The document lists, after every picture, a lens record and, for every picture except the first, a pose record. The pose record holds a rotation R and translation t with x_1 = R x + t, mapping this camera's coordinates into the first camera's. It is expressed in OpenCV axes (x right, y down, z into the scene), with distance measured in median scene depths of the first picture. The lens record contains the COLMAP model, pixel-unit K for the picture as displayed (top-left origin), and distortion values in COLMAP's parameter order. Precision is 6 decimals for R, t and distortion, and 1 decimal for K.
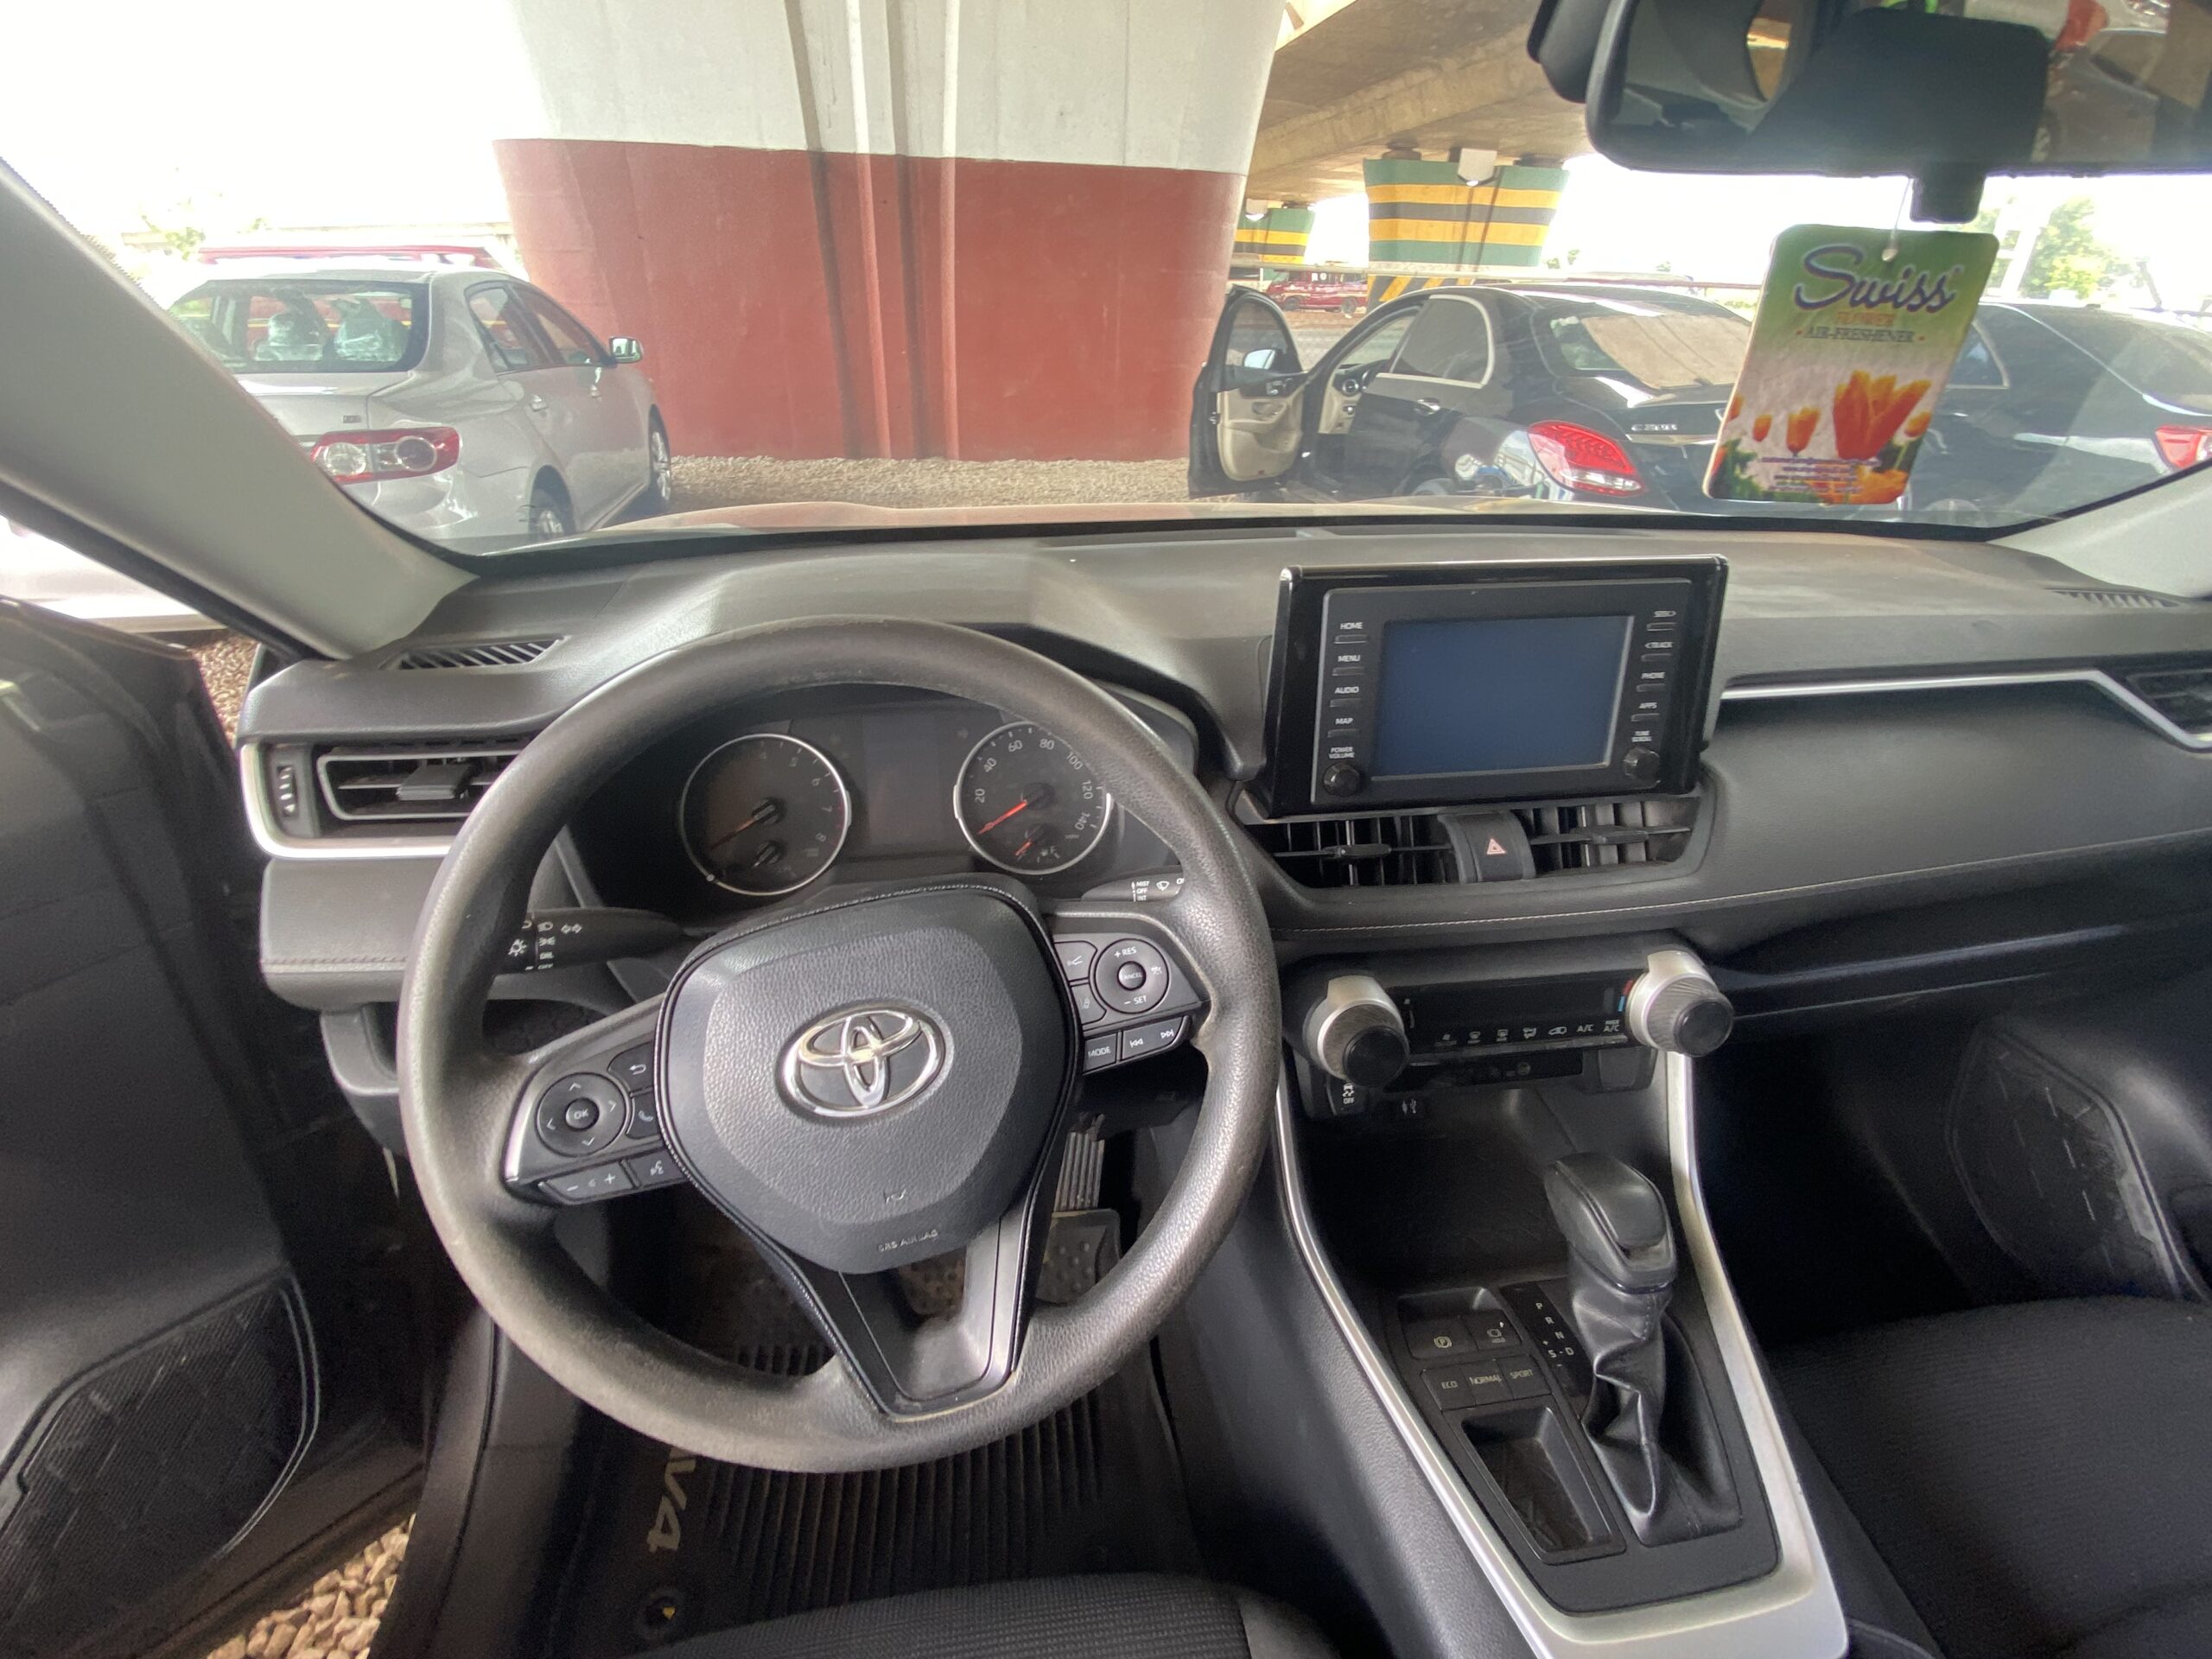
lens RADIAL K [[996.8, 0, 1100.8], [0, 996.8, 831.6], [0, 0, 1]] dist [0.018567, -0.018093]
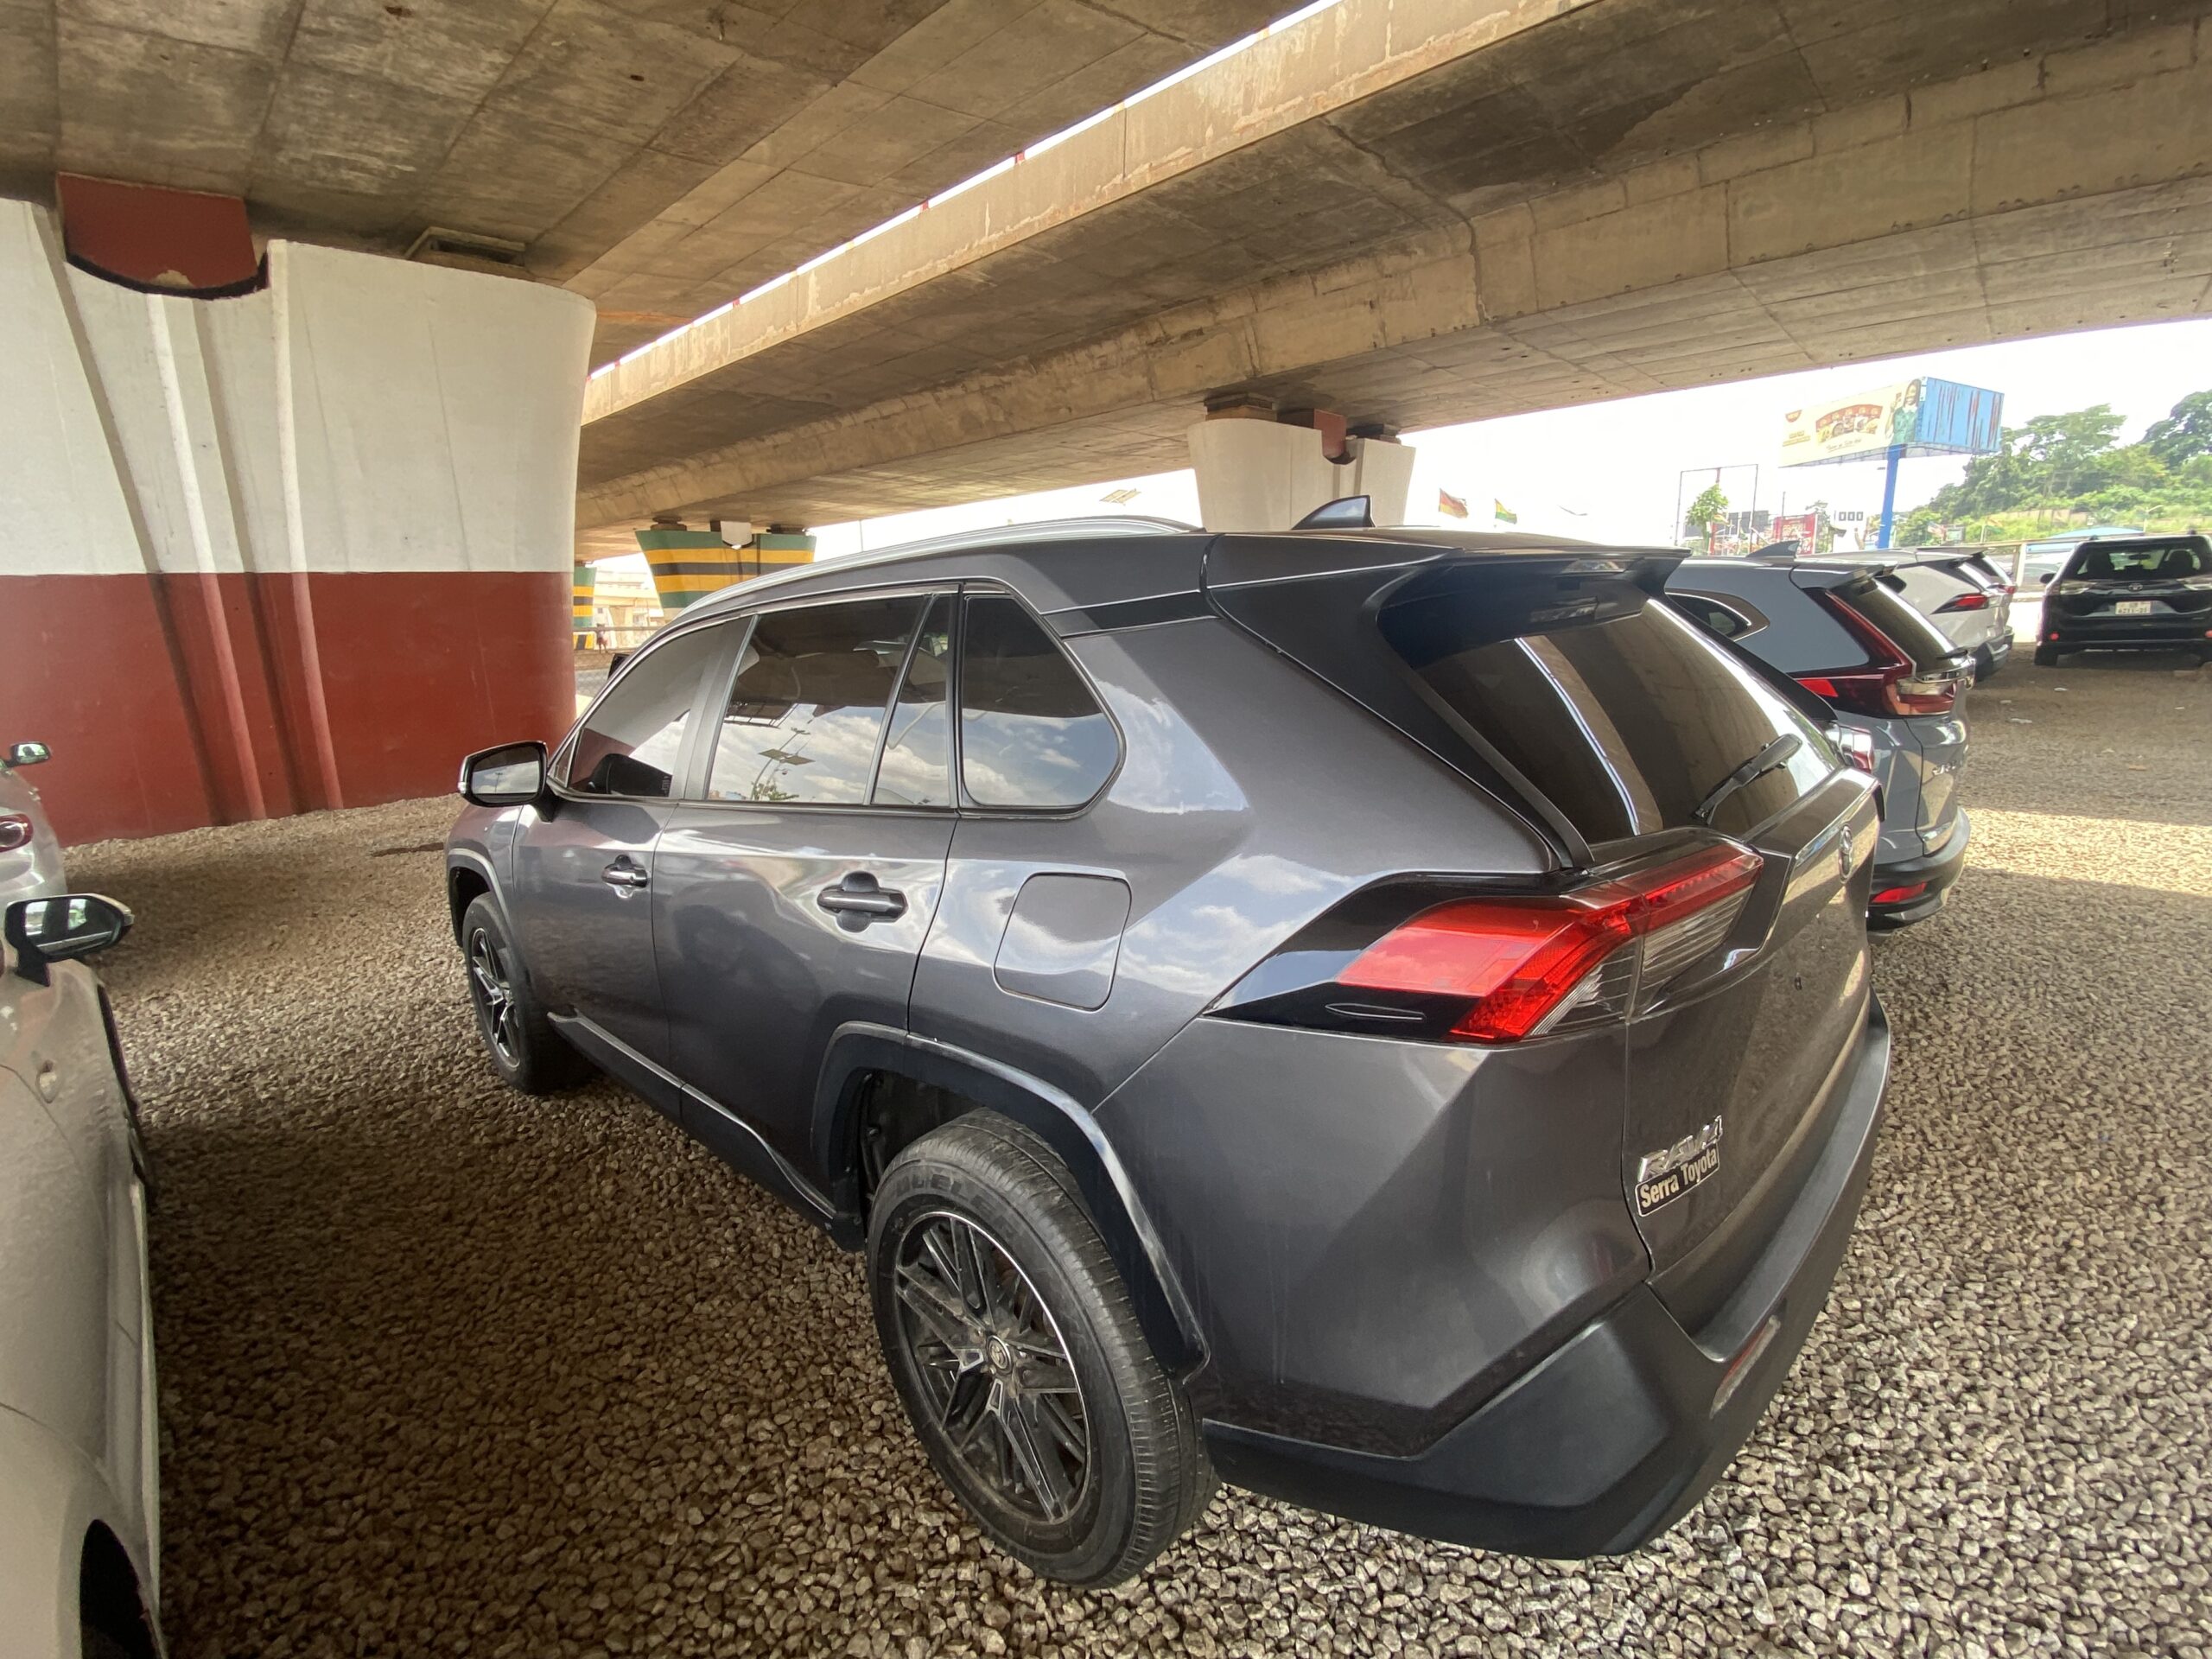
lens RADIAL K [[996.8, 0, 1102.0], [0, 996.8, 839.1], [0, 0, 1]] dist [0.018567, -0.018093]
pose [[0.800786, -0.190078, 0.567990, -1.361214], [0.339889, 0.925041, -0.169629, 1.549300], [-0.493171, 0.328890, 0.805366, -3.456917]]
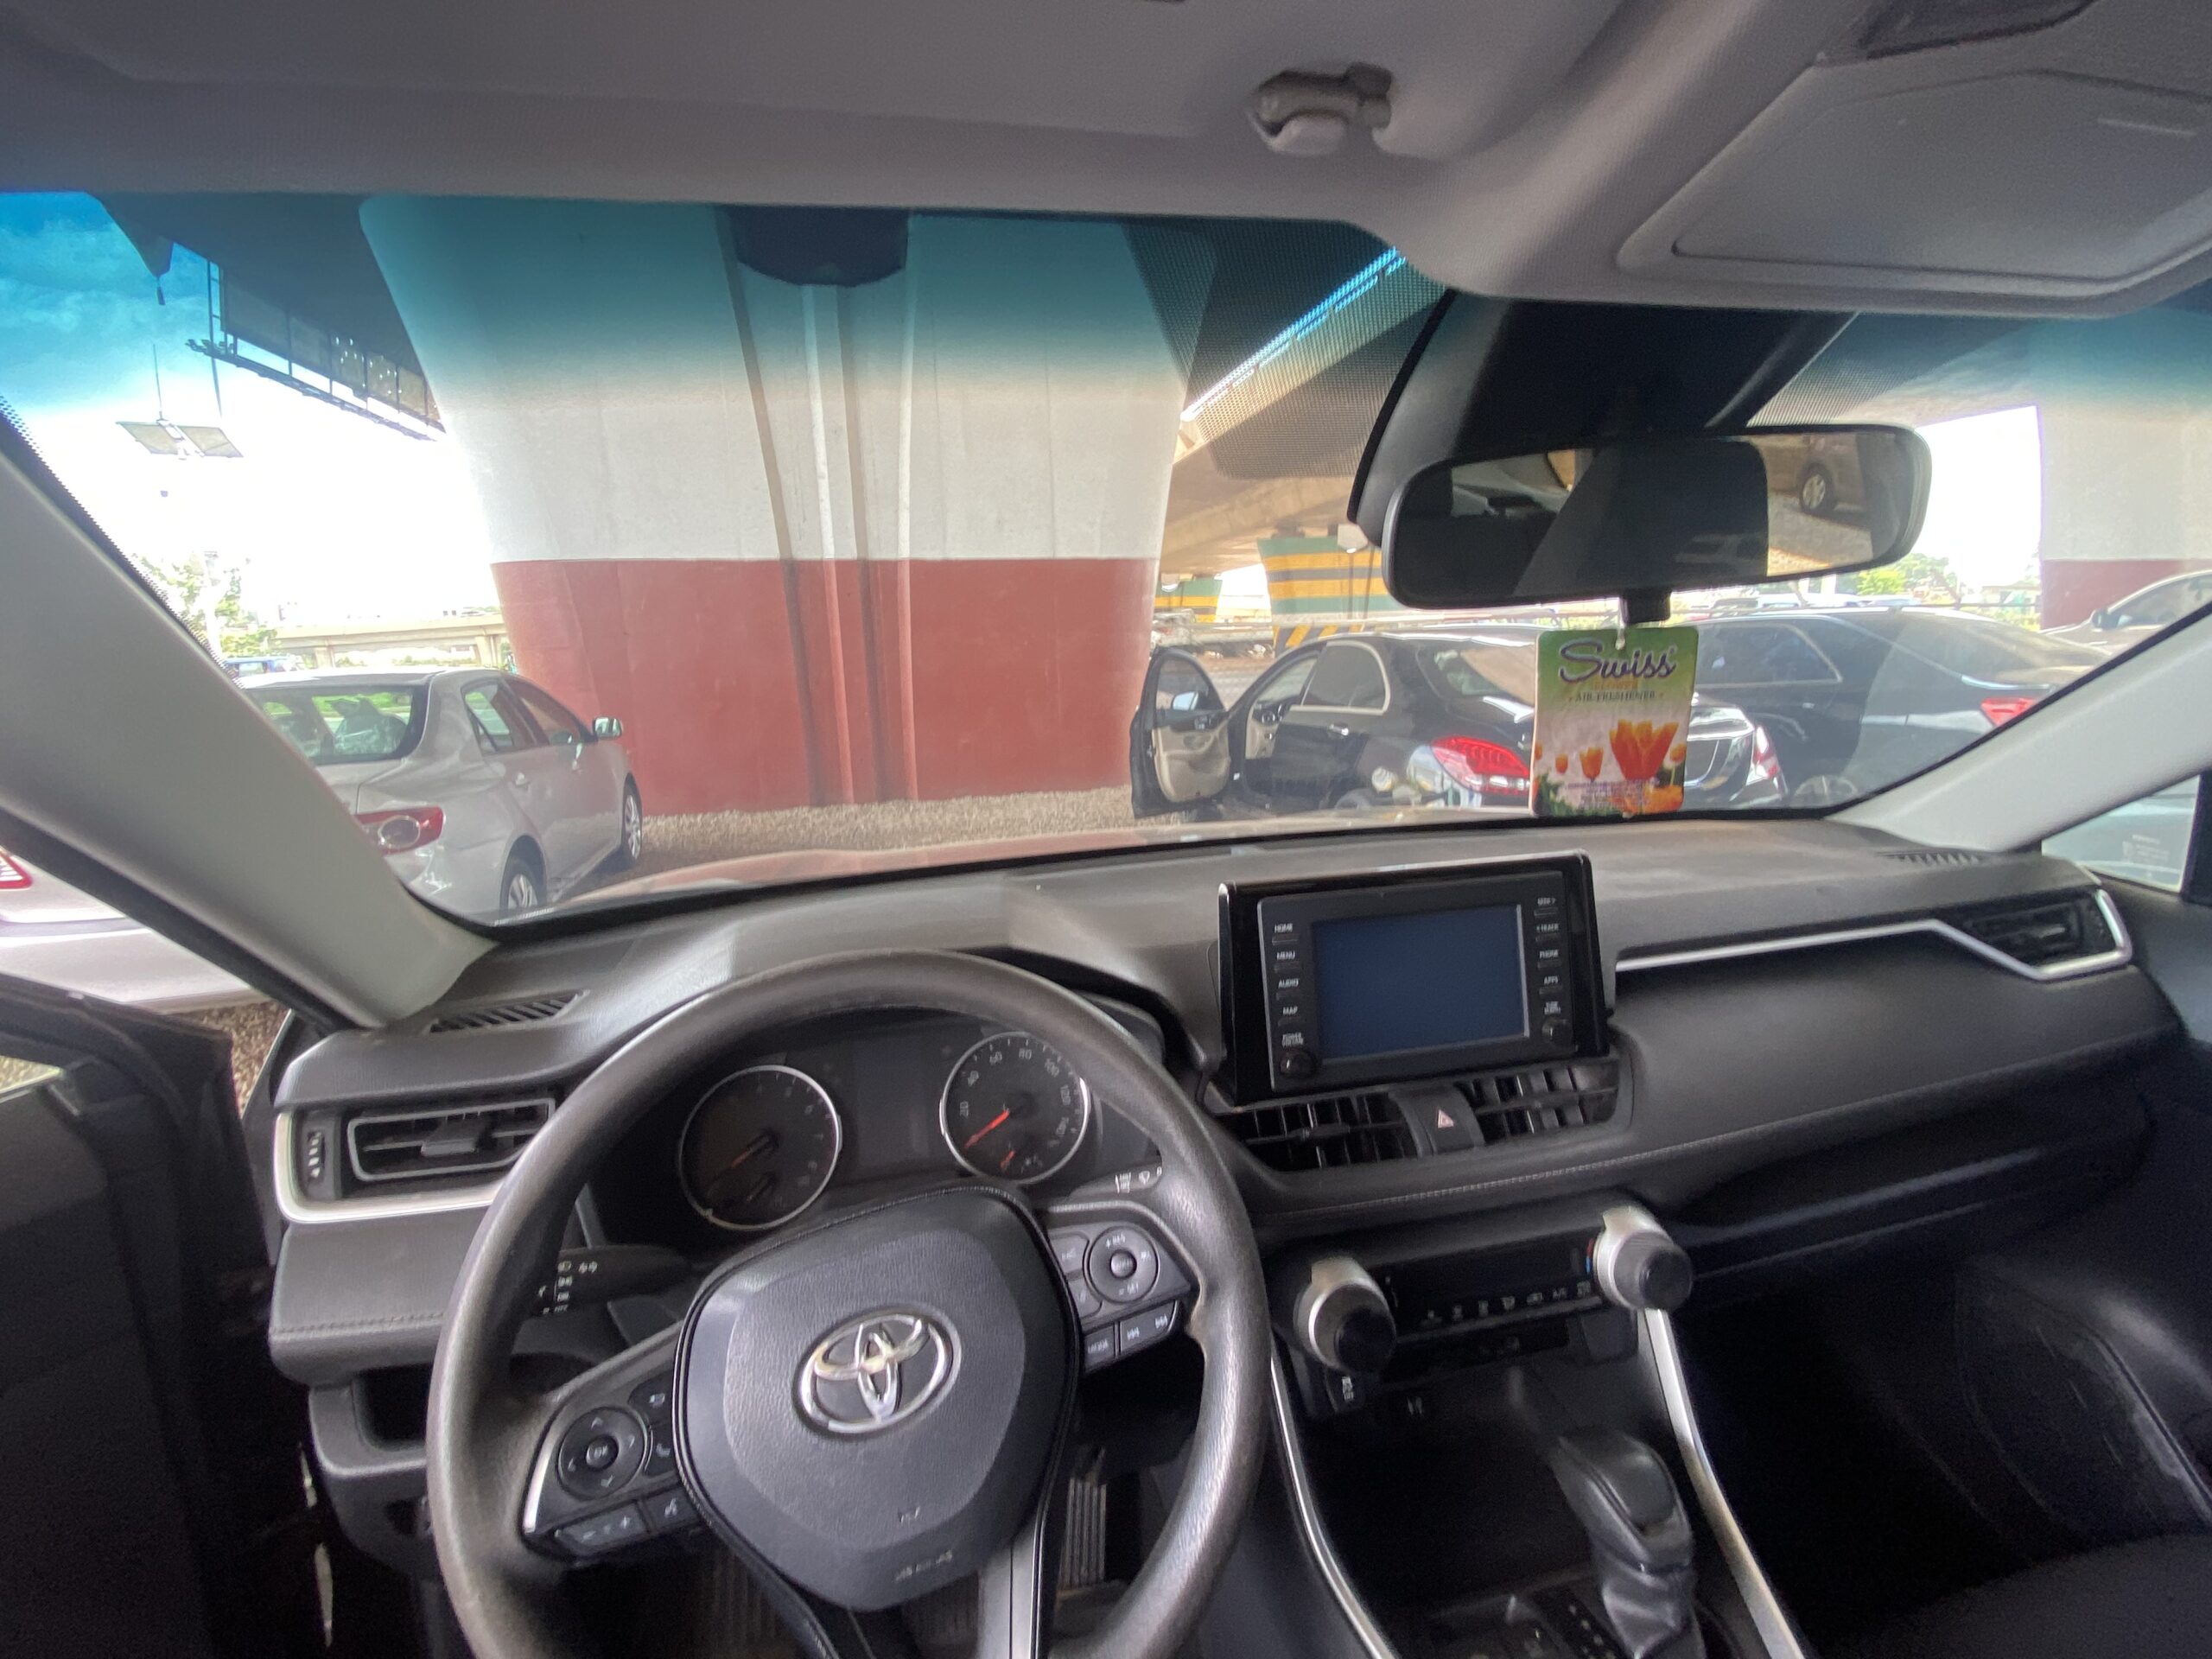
lens RADIAL K [[996.8, 0, 1106.7], [0, 996.8, 833.2], [0, 0, 1]] dist [0.018567, -0.018093]
pose [[0.996277, -0.066812, 0.054485, -0.010227], [0.080318, 0.948971, -0.304965, 0.022497], [-0.031329, 0.308206, 0.950804, -0.122130]]
